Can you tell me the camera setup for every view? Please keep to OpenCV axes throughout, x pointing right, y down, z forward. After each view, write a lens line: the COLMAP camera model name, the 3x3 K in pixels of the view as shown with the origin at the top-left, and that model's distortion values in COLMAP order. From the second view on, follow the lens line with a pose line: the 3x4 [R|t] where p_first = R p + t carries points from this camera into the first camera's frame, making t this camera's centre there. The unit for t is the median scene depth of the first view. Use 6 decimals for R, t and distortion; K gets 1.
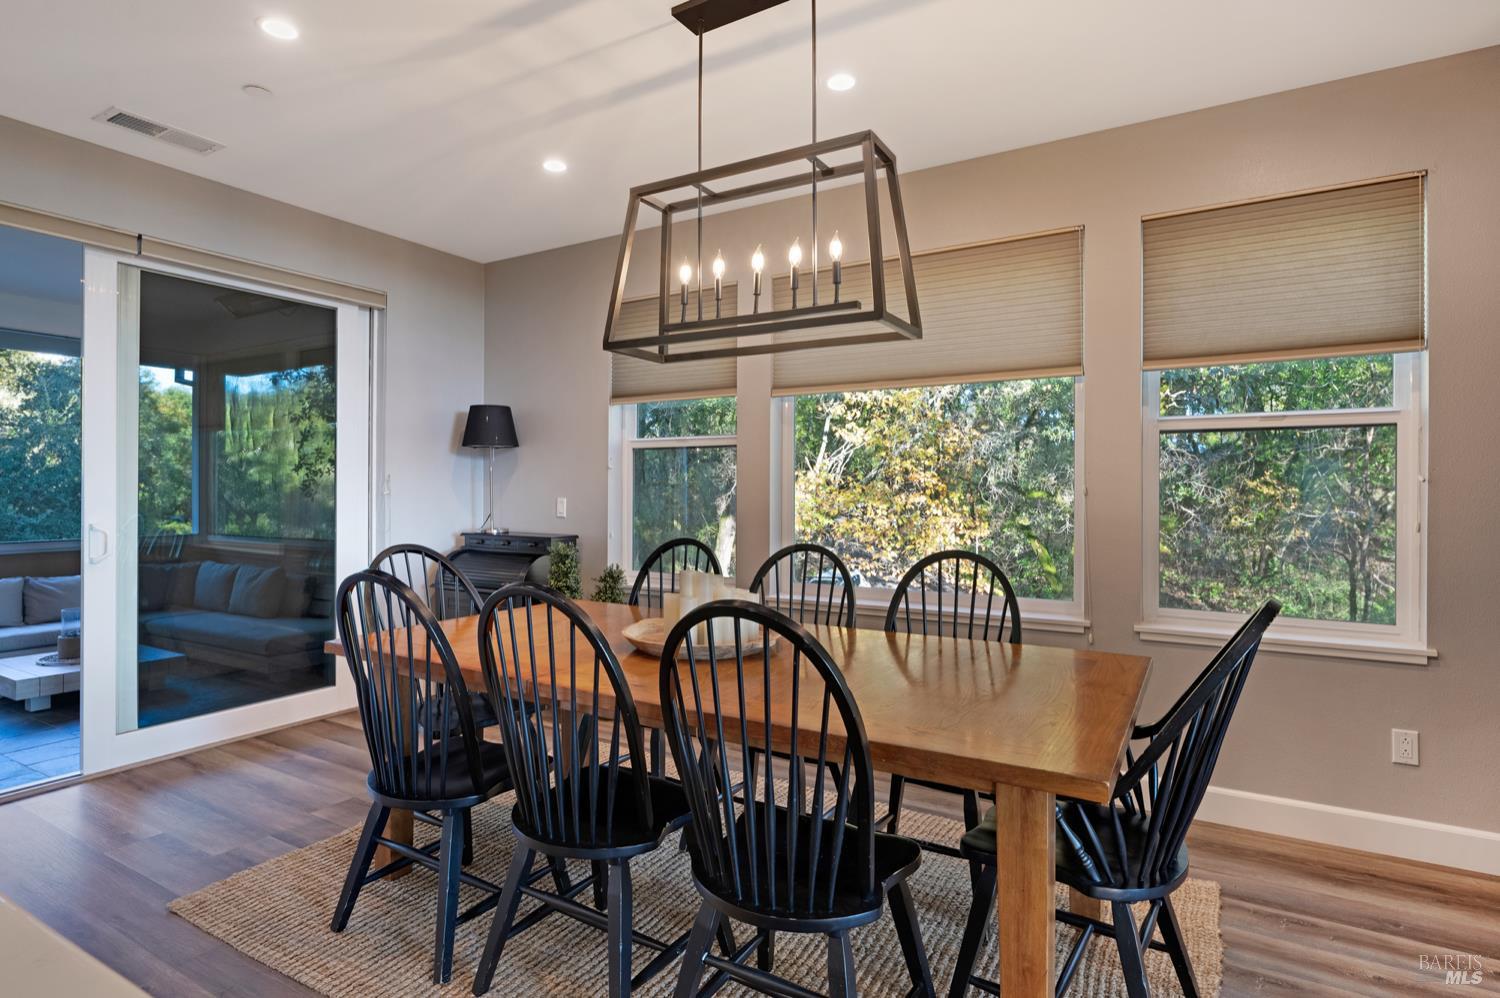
lens RADIAL K [[835.6, 0, 745.1], [0, 835.6, 496.3], [0, 0, 1]] dist [-0.000649, -0.000575]
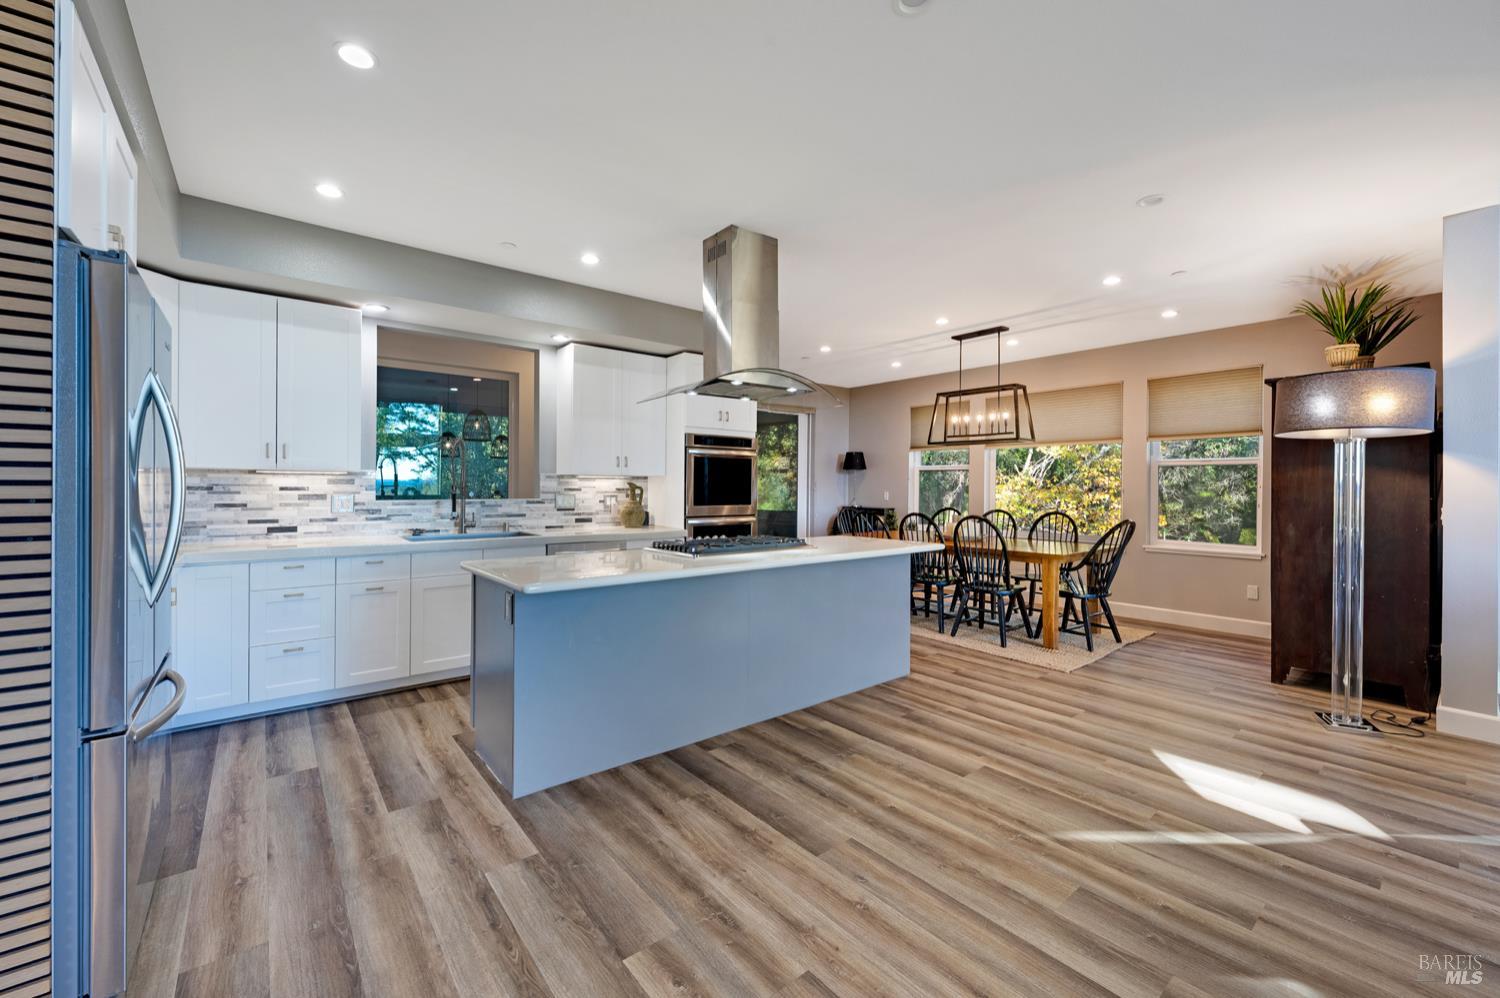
lens RADIAL K [[599.4, 0, 746.8], [0, 599.4, 491.3], [0, 0, 1]] dist [0.005255, -0.000955]
pose [[0.939706, 0.009069, -0.341864, -0.015939], [-0.009957, 0.999950, -0.000843, 0.005202], [0.341839, 0.004197, 0.939749, -0.651997]]
